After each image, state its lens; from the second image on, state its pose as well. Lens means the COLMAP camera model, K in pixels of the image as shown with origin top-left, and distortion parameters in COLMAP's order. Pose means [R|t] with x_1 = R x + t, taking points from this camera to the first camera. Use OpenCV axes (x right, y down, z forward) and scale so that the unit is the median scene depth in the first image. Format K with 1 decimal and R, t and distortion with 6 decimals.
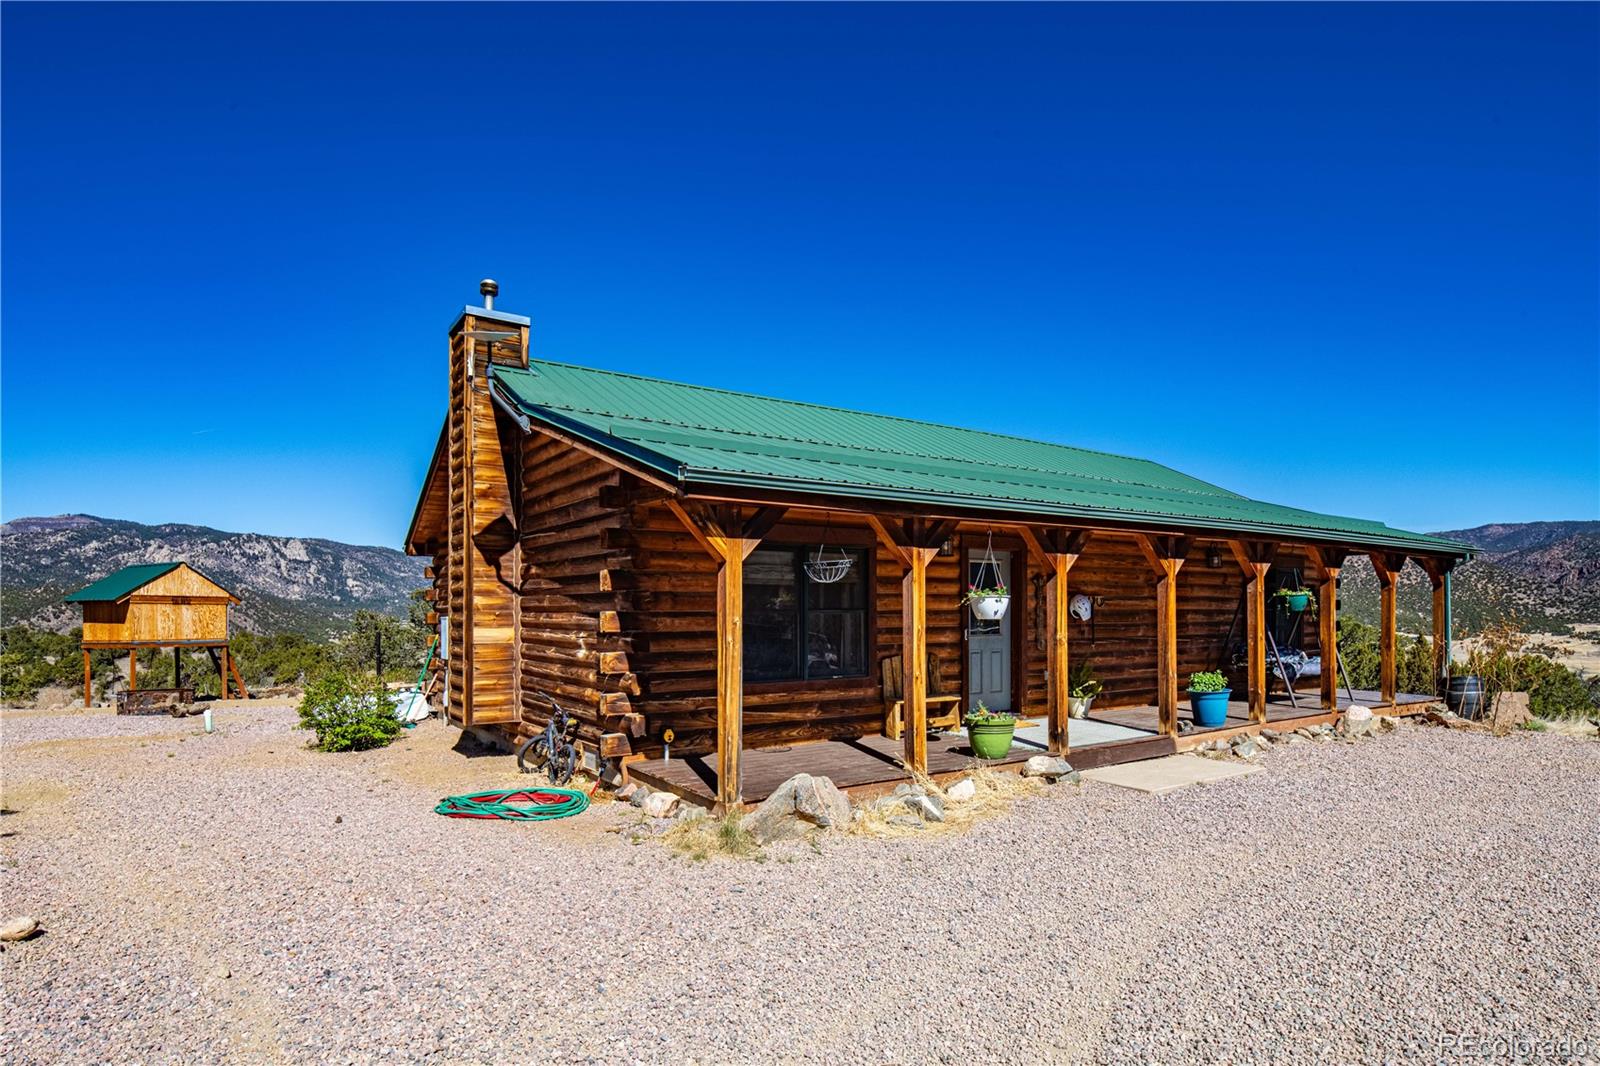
lens RADIAL K [[855.2, 0, 798.4], [0, 855.2, 647.8], [0, 0, 1]] dist [-0.007742, -0.001848]
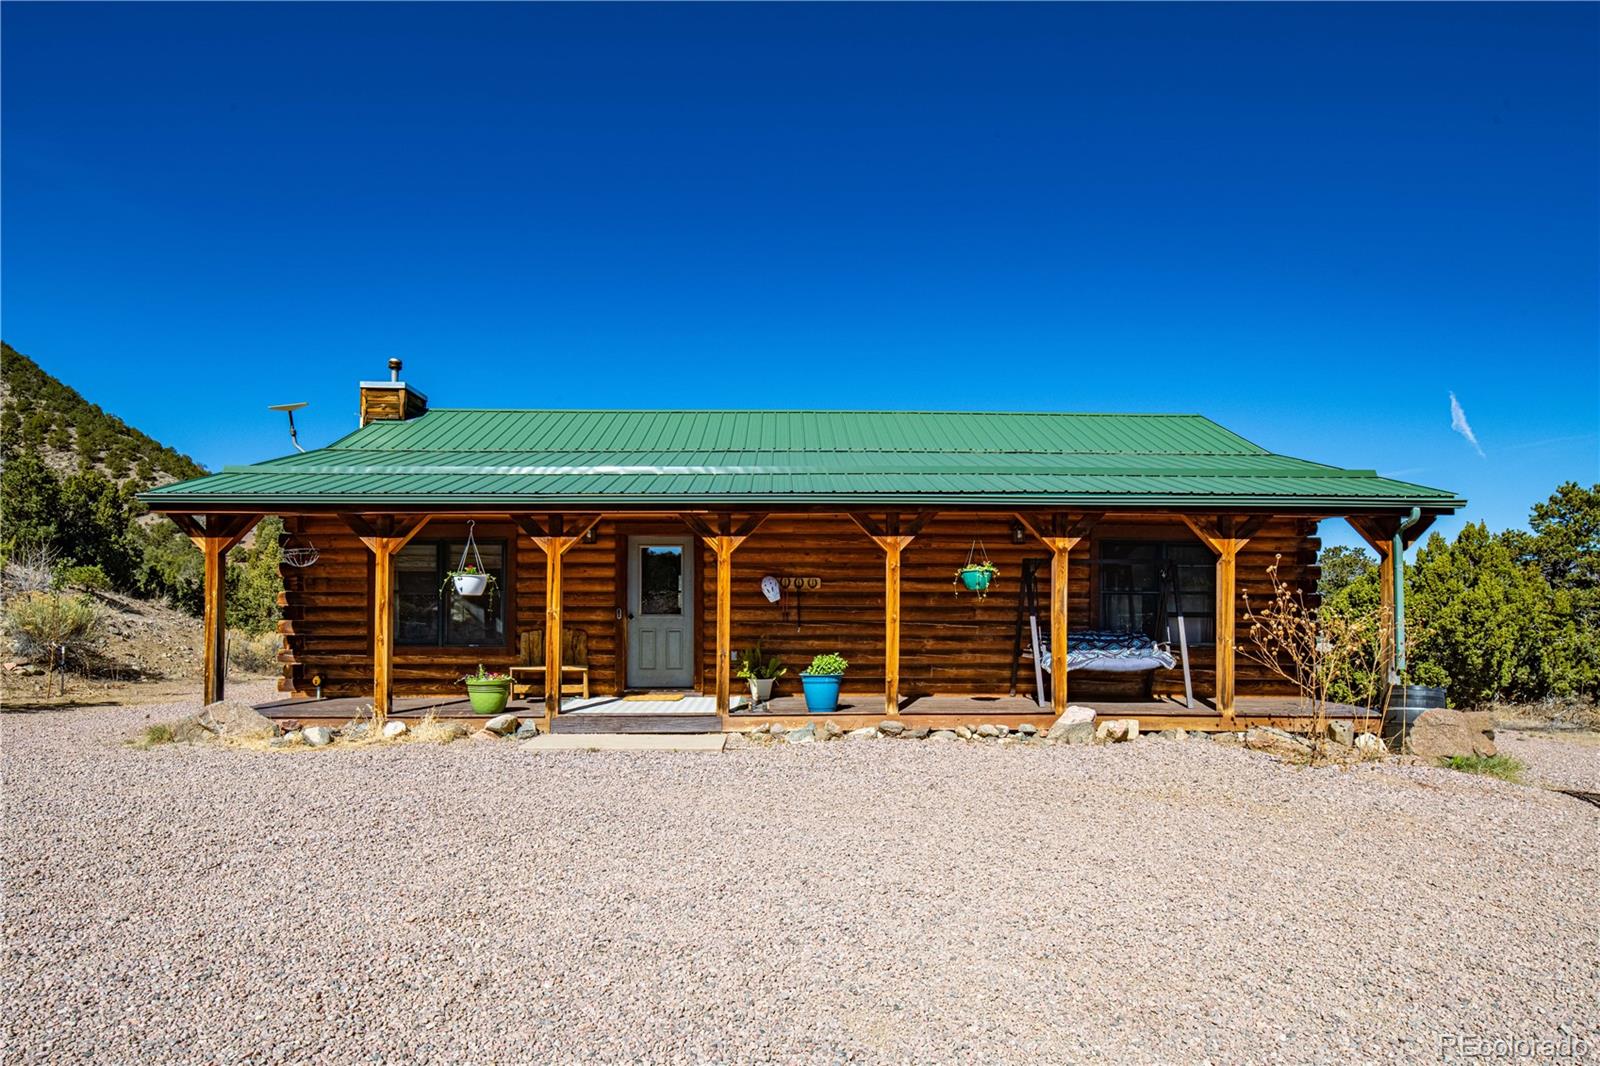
lens RADIAL K [[855.2, 0, 798.4], [0, 855.2, 647.8], [0, 0, 1]] dist [-0.007742, -0.001848]
pose [[0.838571, 0.024417, -0.544245, 1.058584], [-0.027126, 0.999627, 0.003051, 0.020110], [0.544117, 0.012204, 0.838921, 0.216447]]
